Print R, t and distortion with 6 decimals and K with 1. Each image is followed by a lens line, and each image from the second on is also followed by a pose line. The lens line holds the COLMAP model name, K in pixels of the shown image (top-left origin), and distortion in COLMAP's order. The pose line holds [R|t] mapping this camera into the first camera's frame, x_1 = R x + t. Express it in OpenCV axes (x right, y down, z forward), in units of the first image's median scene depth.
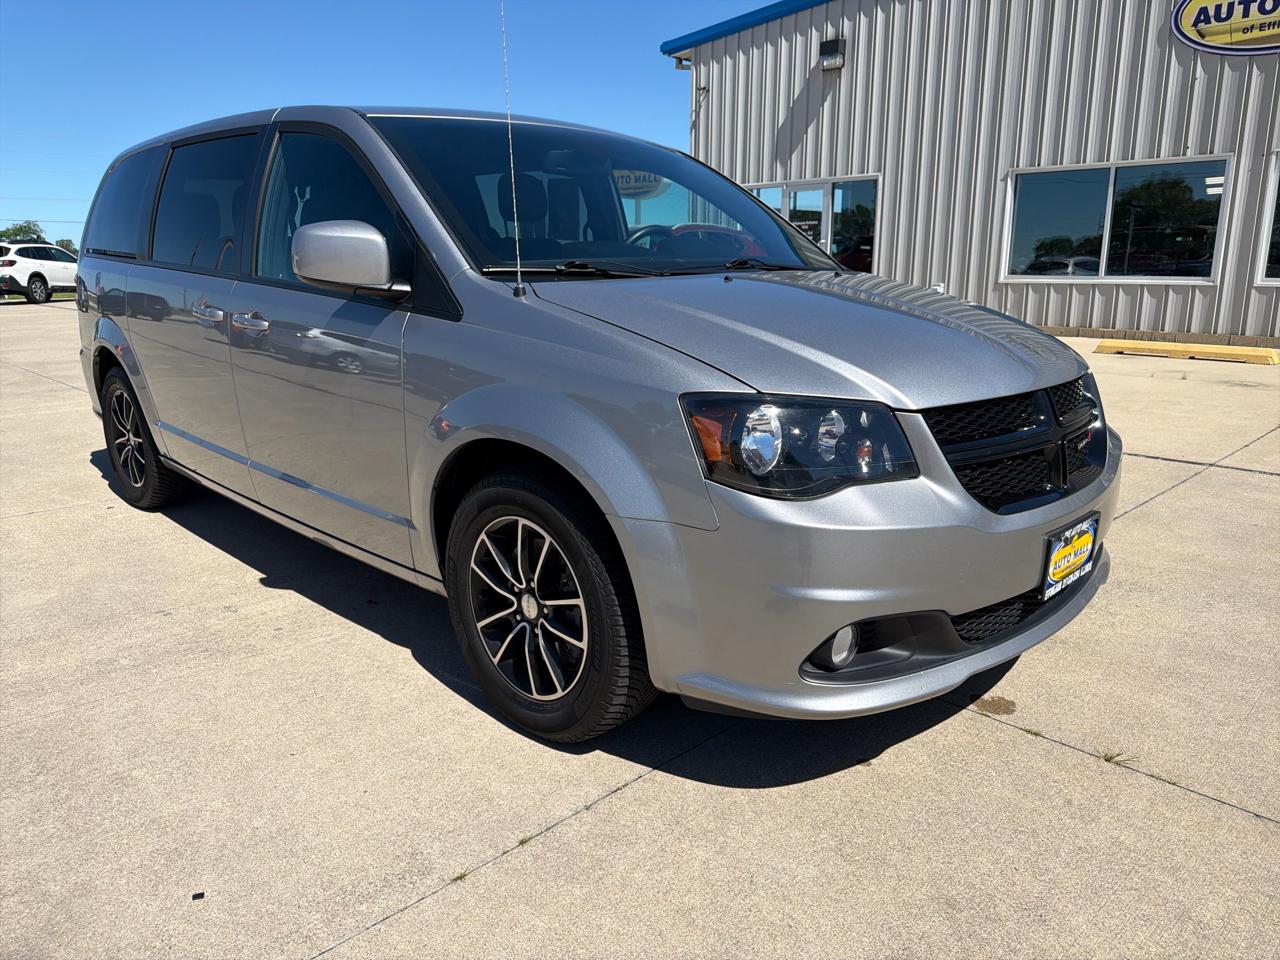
lens RADIAL K [[903.4, 0, 638.8], [0, 903.4, 479.4], [0, 0, 1]] dist [0.017532, -0.023148]
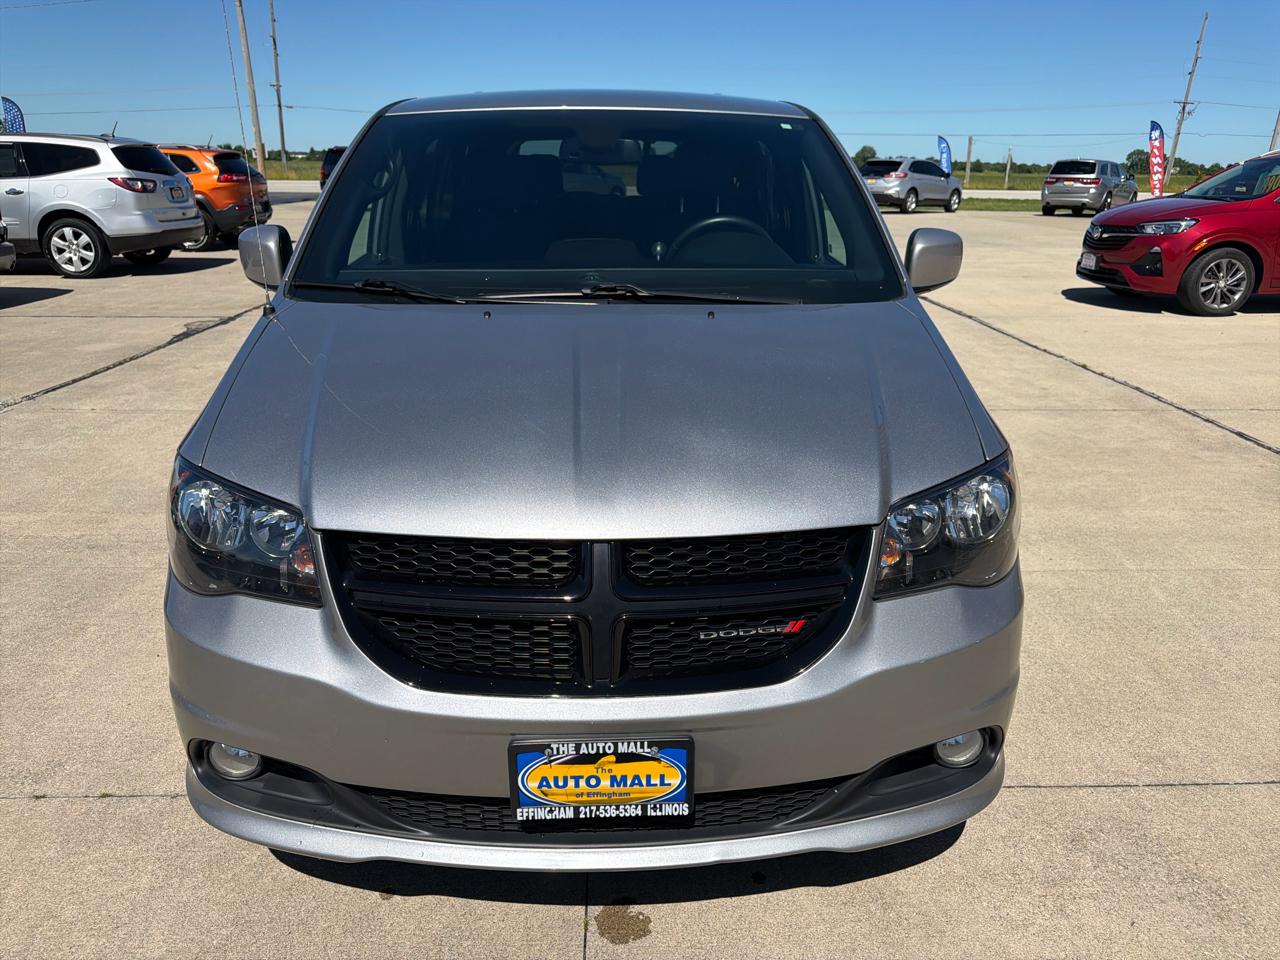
lens RADIAL K [[903.4, 0, 641.2], [0, 903.4, 483.2], [0, 0, 1]] dist [0.017532, -0.023148]
pose [[0.733618, 0.231455, -0.638932, 0.827399], [-0.168004, 0.972798, 0.159498, -0.235899], [0.658468, -0.009668, 0.752547, 0.463728]]
